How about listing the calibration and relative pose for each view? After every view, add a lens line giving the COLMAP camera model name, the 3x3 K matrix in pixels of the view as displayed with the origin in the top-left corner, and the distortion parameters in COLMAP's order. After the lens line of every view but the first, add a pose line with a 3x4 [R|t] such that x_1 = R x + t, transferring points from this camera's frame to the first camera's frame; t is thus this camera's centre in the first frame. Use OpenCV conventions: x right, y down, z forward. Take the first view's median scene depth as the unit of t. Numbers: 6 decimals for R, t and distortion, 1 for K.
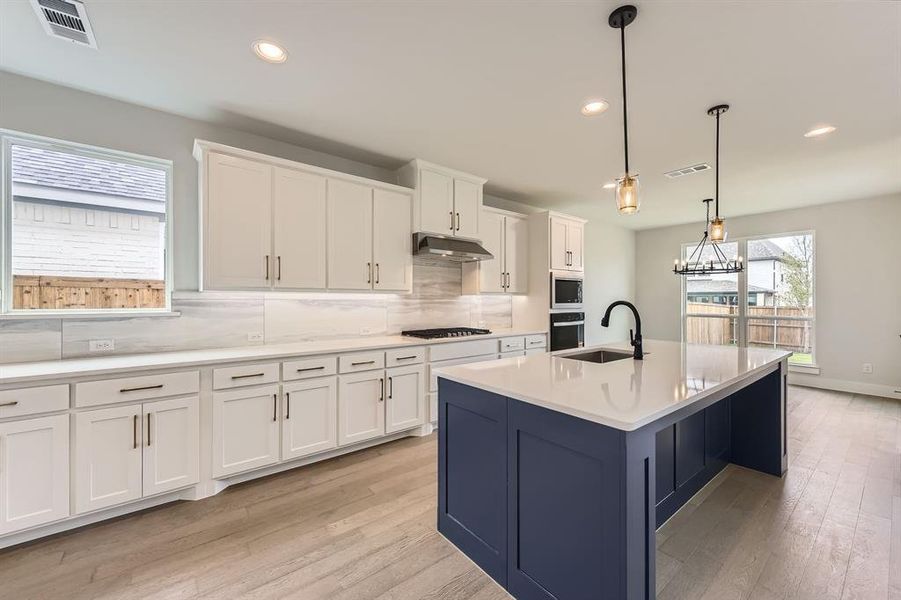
lens RADIAL K [[354.5, 0, 449.5], [0, 354.5, 299.0], [0, 0, 1]] dist [0.001313, -0.000367]
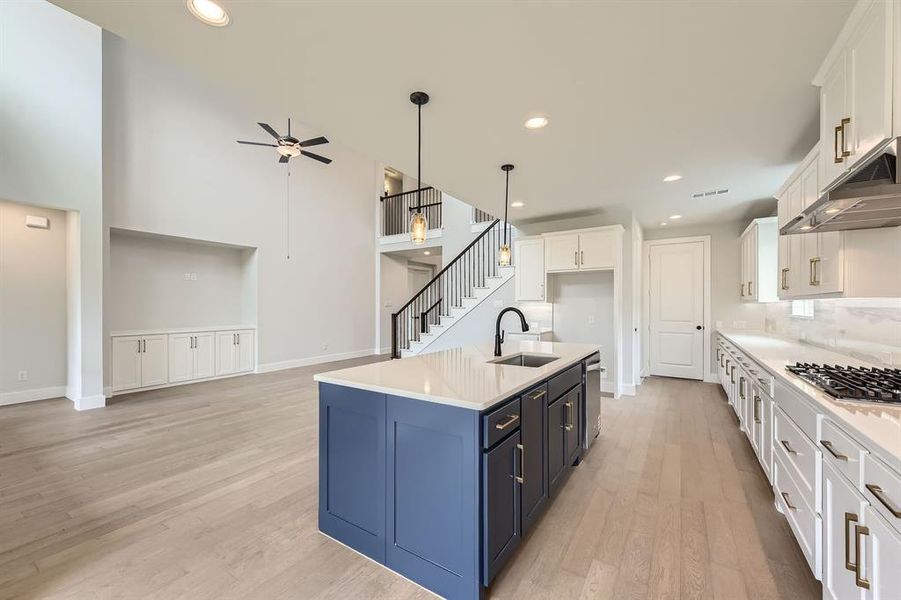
lens RADIAL K [[356.4, 0, 449.3], [0, 356.4, 302.8], [0, 0, 1]] dist [0.007616, -0.000587]
pose [[-0.946259, -0.004207, -0.323381, 0.669767], [-0.001350, 0.999958, -0.009057, -0.000054], [0.323406, -0.008134, -0.946225, 1.292049]]
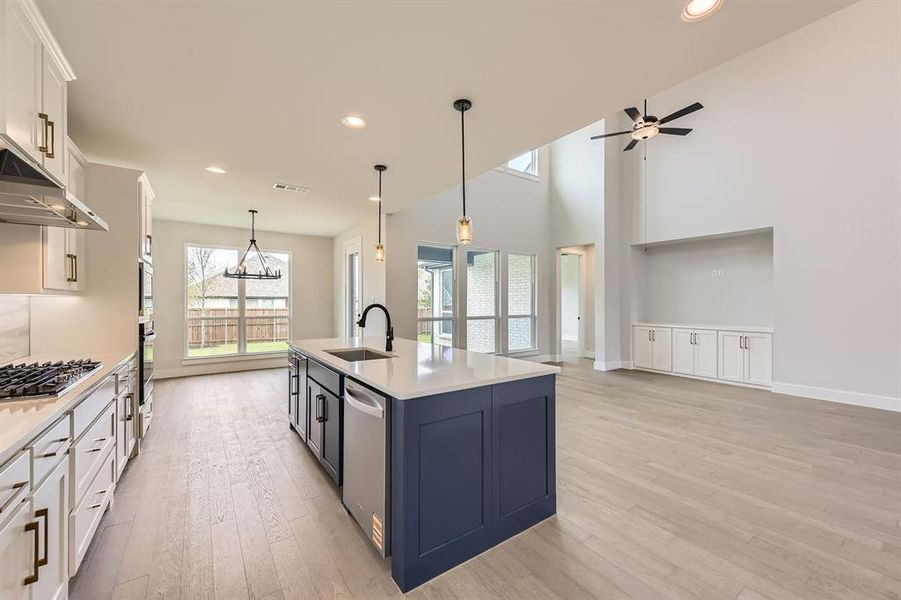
lens RADIAL K [[356.4, 0, 449.3], [0, 356.4, 302.8], [0, 0, 1]] dist [0.007616, -0.000587]
pose [[0.058329, -0.003104, 0.998293, -0.430527], [-0.001846, 0.999993, 0.003217, -0.002895], [-0.998296, -0.002031, 0.058322, 0.442540]]
